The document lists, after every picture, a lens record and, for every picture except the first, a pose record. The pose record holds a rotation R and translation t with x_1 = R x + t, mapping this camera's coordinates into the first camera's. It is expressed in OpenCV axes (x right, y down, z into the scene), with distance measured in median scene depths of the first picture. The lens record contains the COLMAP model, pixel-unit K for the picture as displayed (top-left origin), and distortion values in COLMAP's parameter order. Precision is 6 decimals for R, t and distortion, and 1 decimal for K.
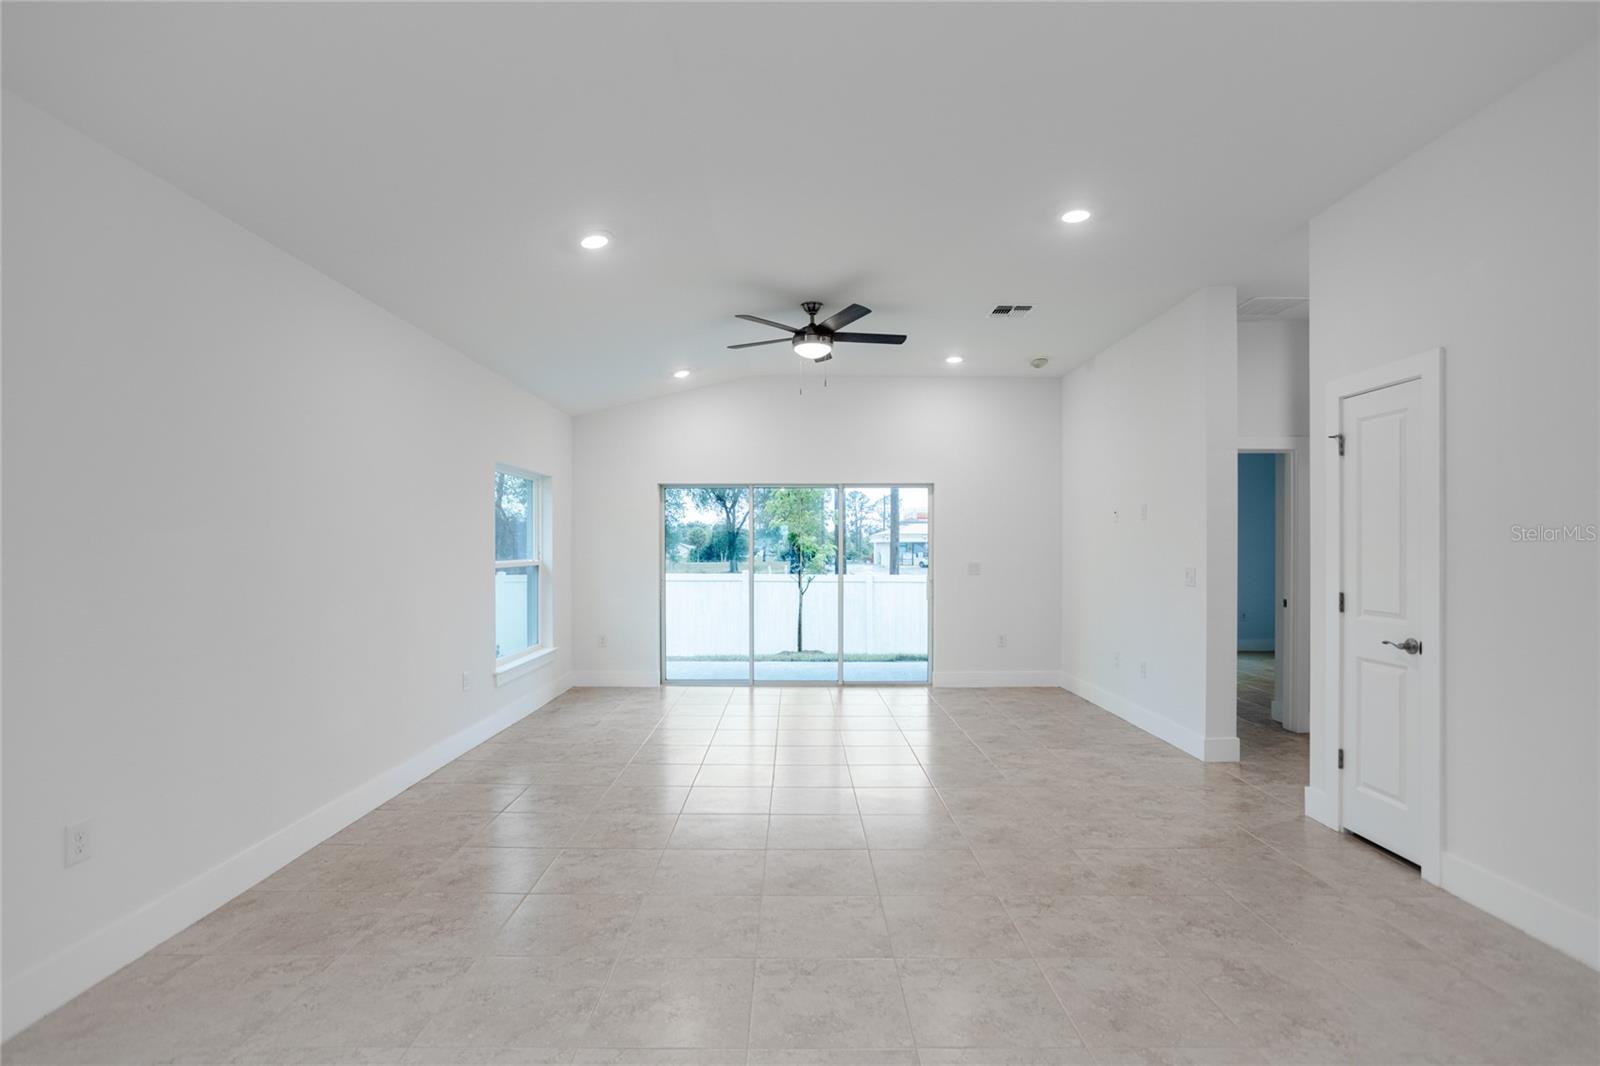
lens RADIAL K [[773.6, 0, 803.8], [0, 773.6, 519.2], [0, 0, 1]] dist [-0.031089, 0.017331]
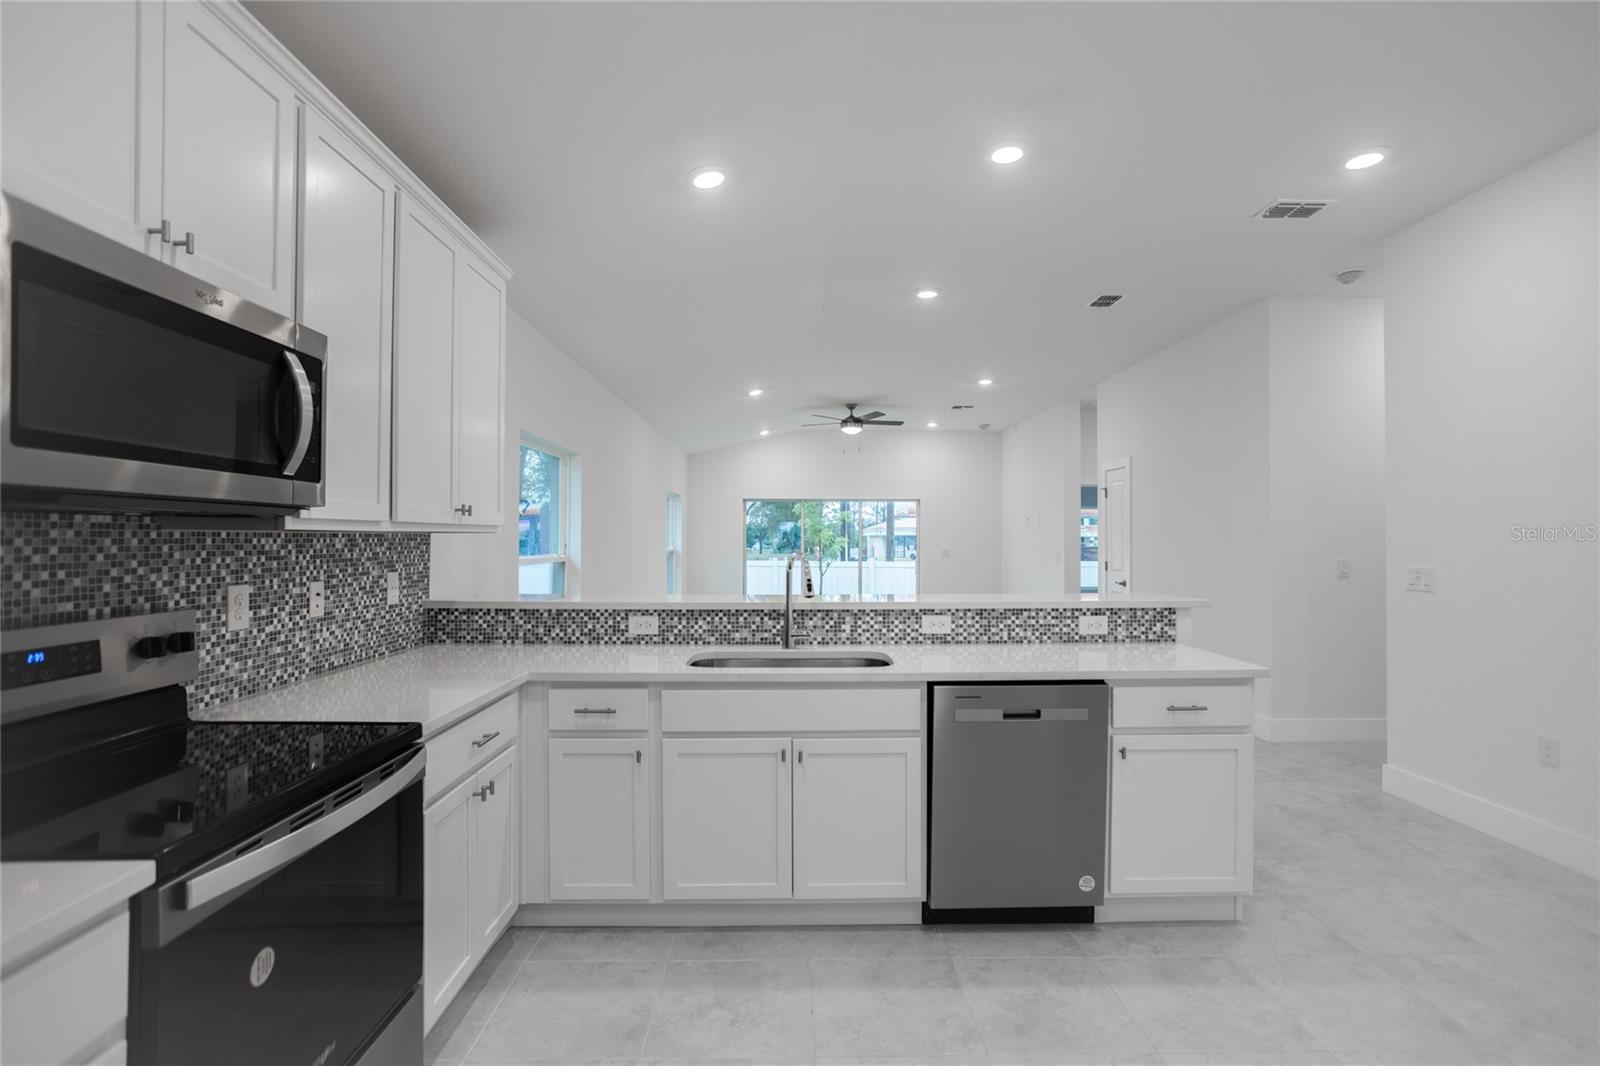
lens RADIAL K [[773.6, 0, 802.1], [0, 773.6, 523.2], [0, 0, 1]] dist [-0.031089, 0.017331]
pose [[0.999958, 0.001090, 0.009126, -0.087006], [-0.001220, 0.999897, 0.014326, -0.020050], [-0.009110, -0.014336, 0.999856, -0.581512]]
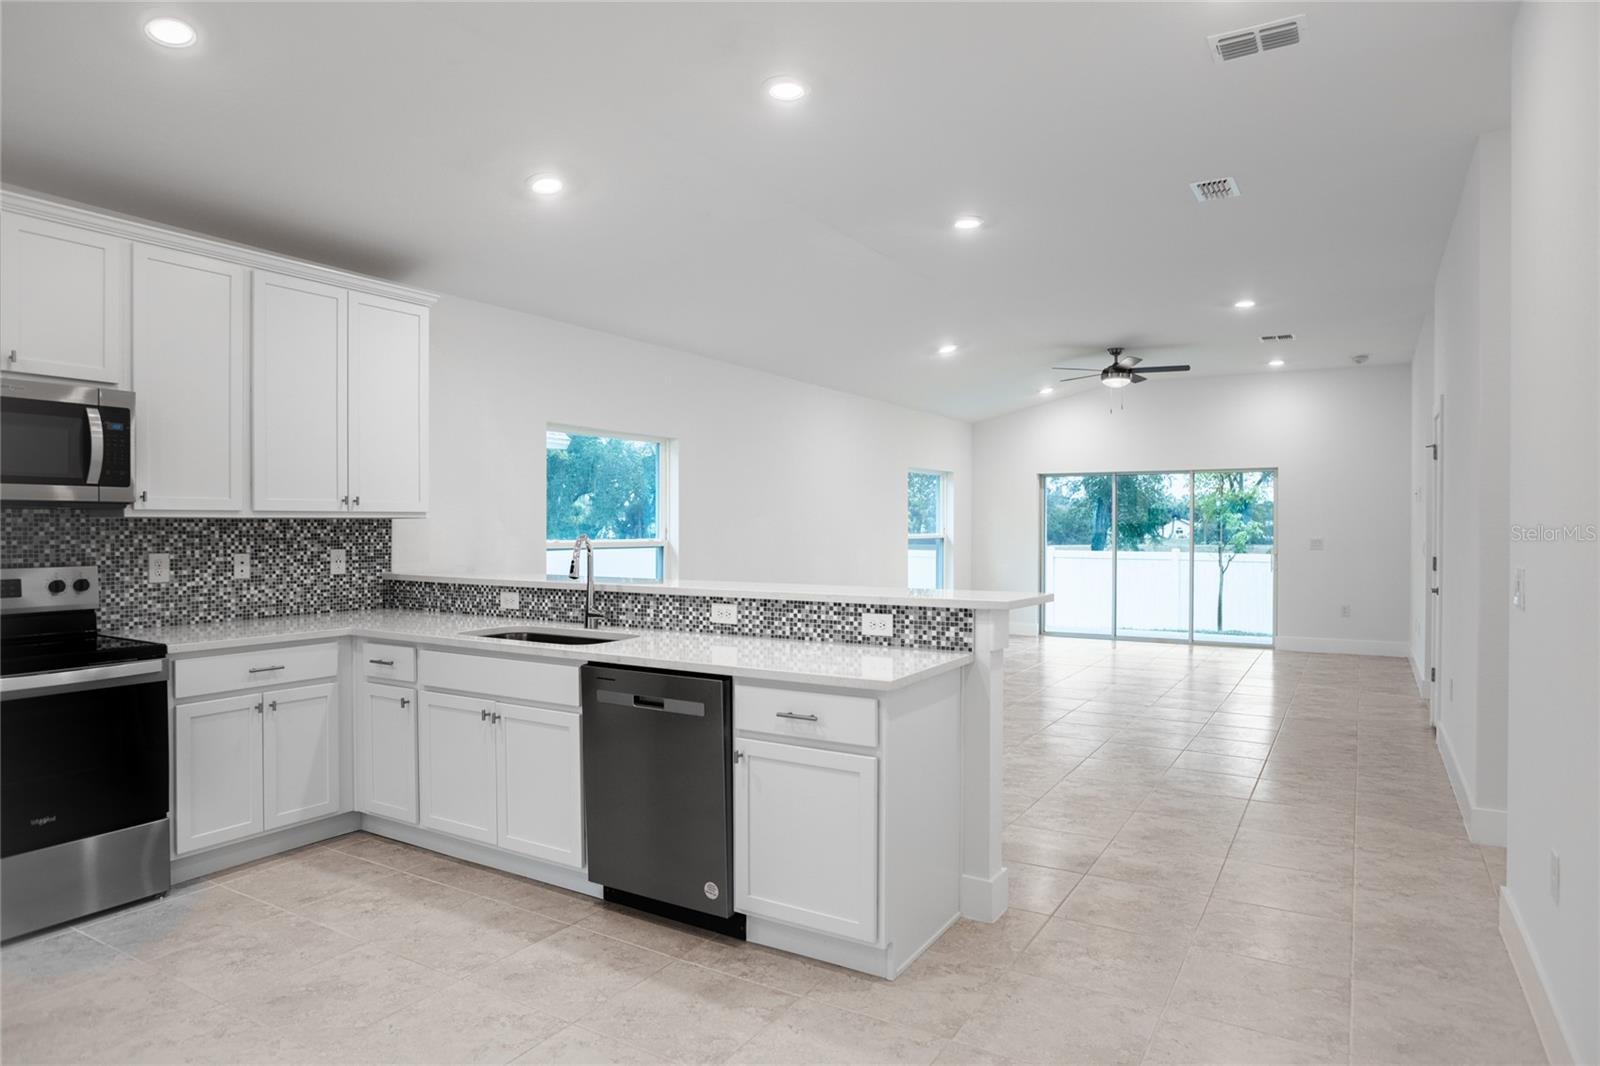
lens RADIAL K [[963.2, 0, 792.0], [0, 963.2, 523.4], [0, 0, 1]] dist [-0.044782, 0.019738]
pose [[0.843144, -0.000190, -0.537688, 0.321186], [0.018184, 0.999438, 0.028160, -0.018277], [0.537380, -0.033520, 0.842674, -0.554482]]
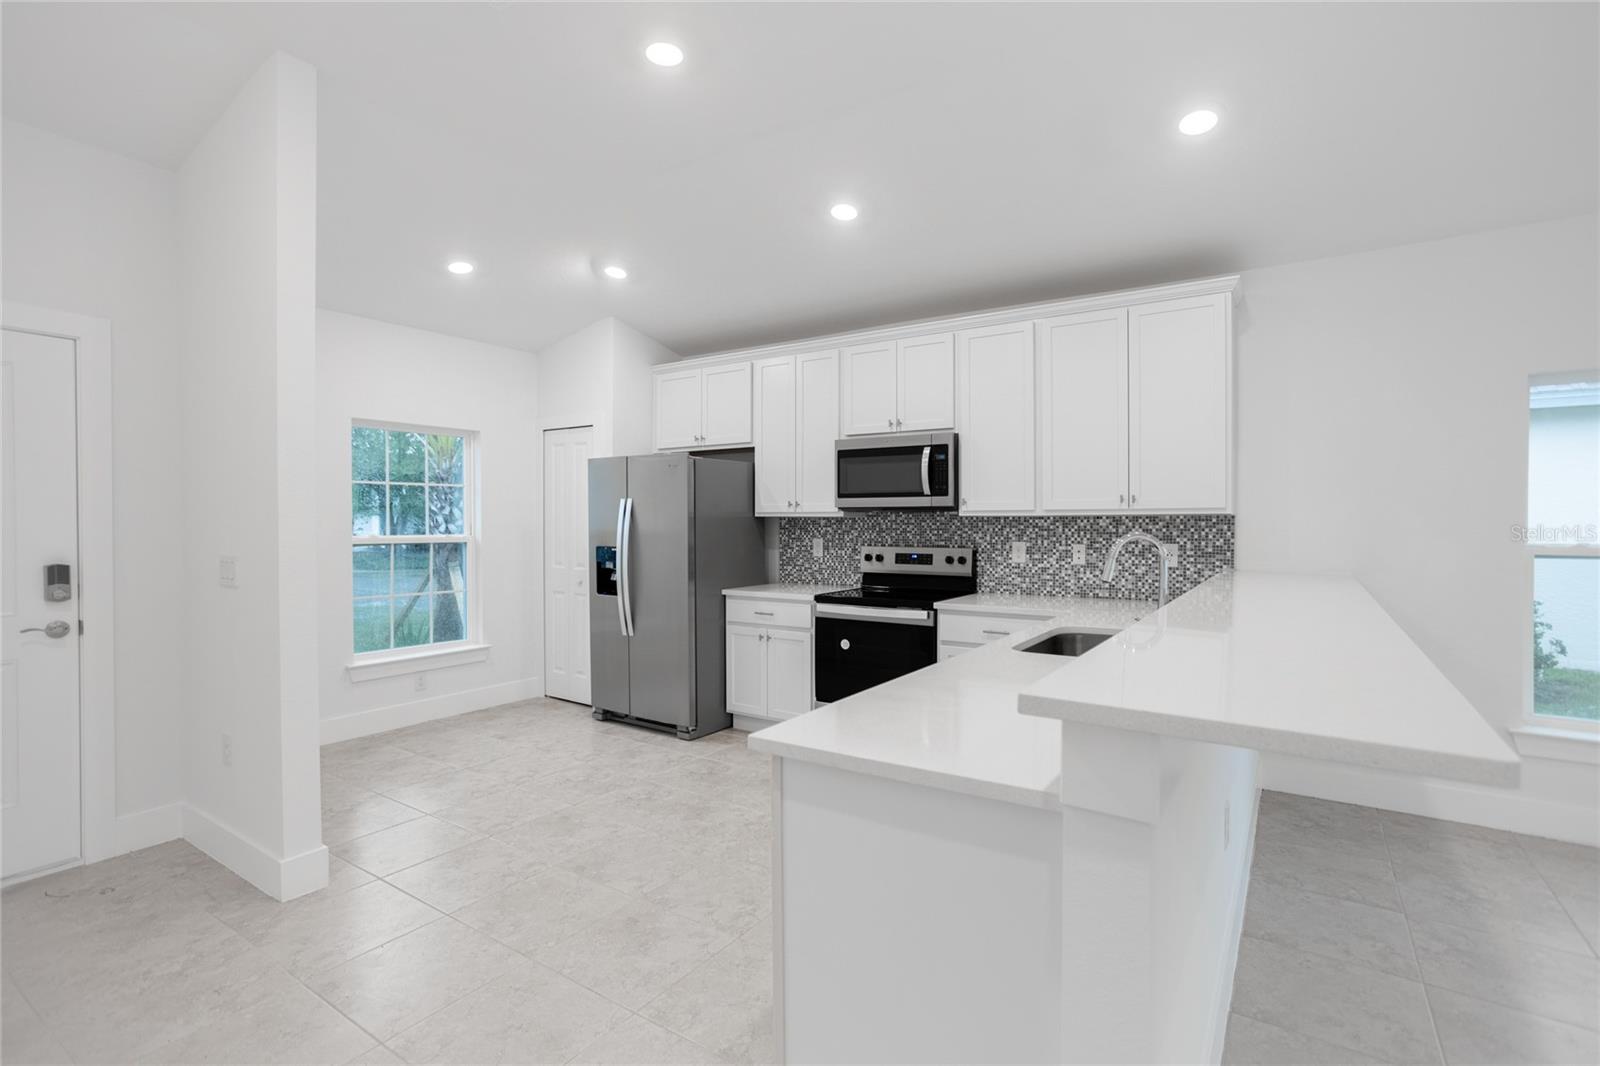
lens RADIAL K [[773.6, 0, 804.8], [0, 773.6, 526.3], [0, 0, 1]] dist [-0.031089, 0.017331]
pose [[-0.574529, 0.007384, -0.818451, 0.324865], [0.030318, 0.999465, -0.012264, -0.001581], [0.817922, -0.031860, -0.574446, -0.055398]]
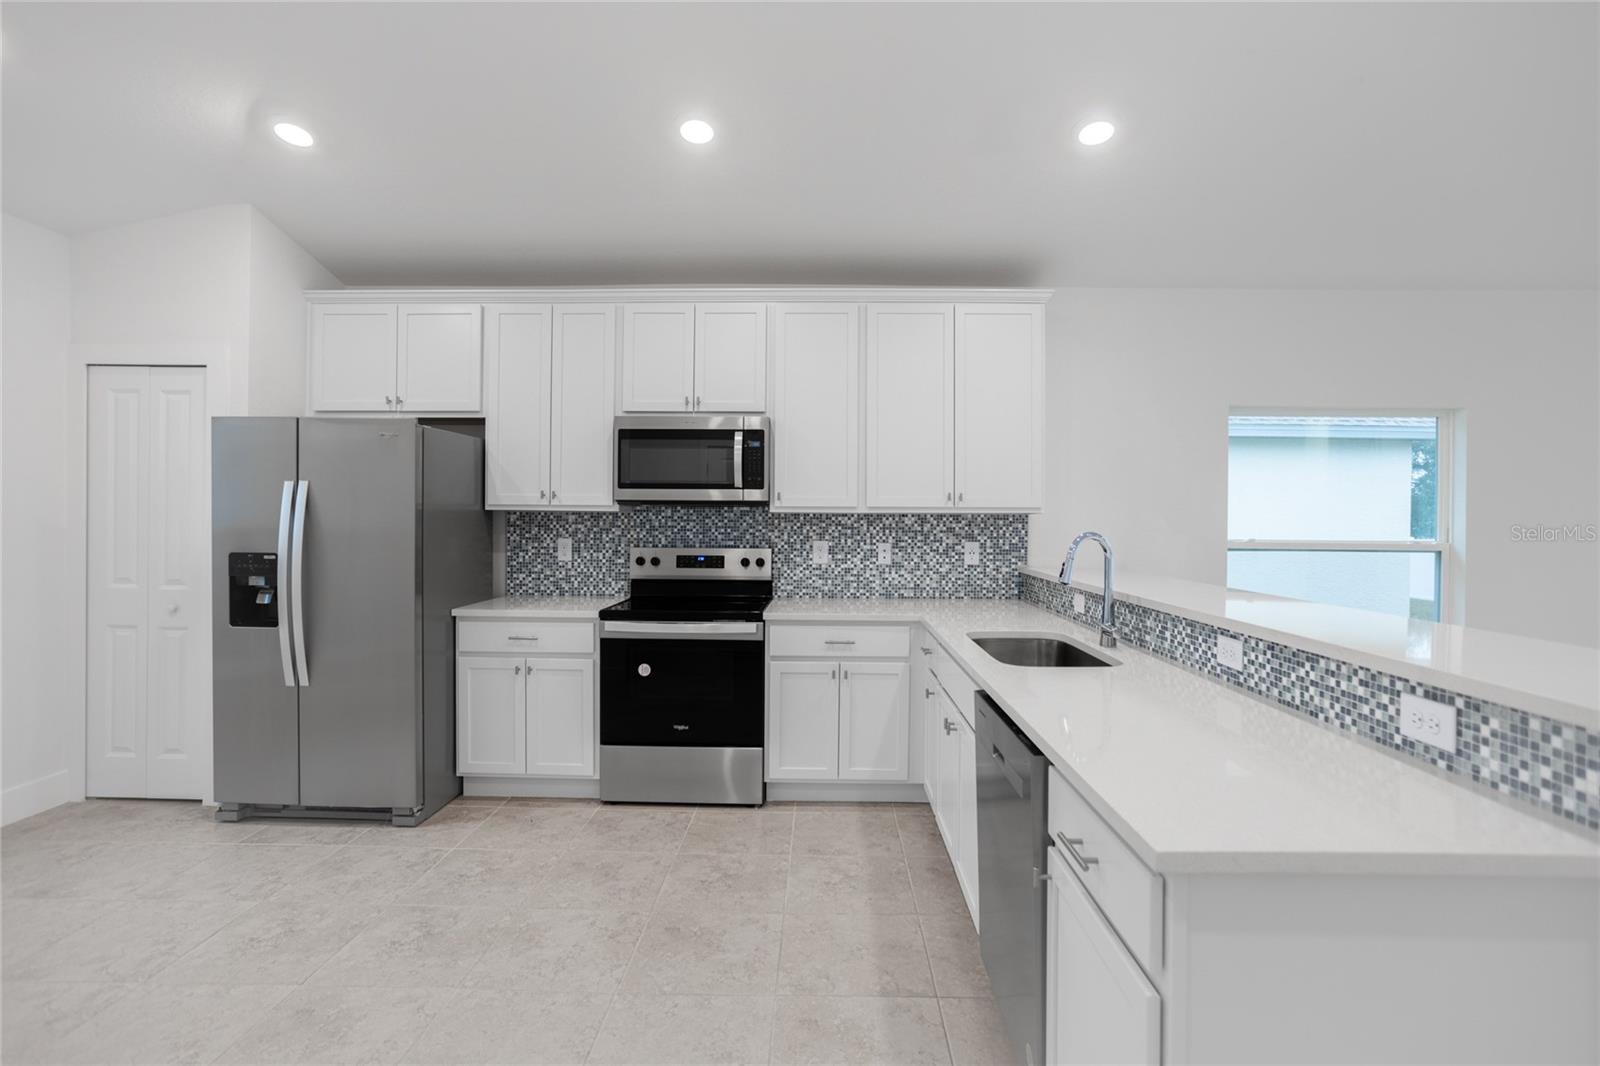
lens RADIAL K [[773.6, 0, 806.4], [0, 773.6, 518.9], [0, 0, 1]] dist [-0.031089, 0.017331]
pose [[-0.037012, 0.000016, -0.999315, 0.294058], [0.027891, 0.999610, -0.001017, -0.007857], [0.998926, -0.027910, -0.036998, -0.268132]]
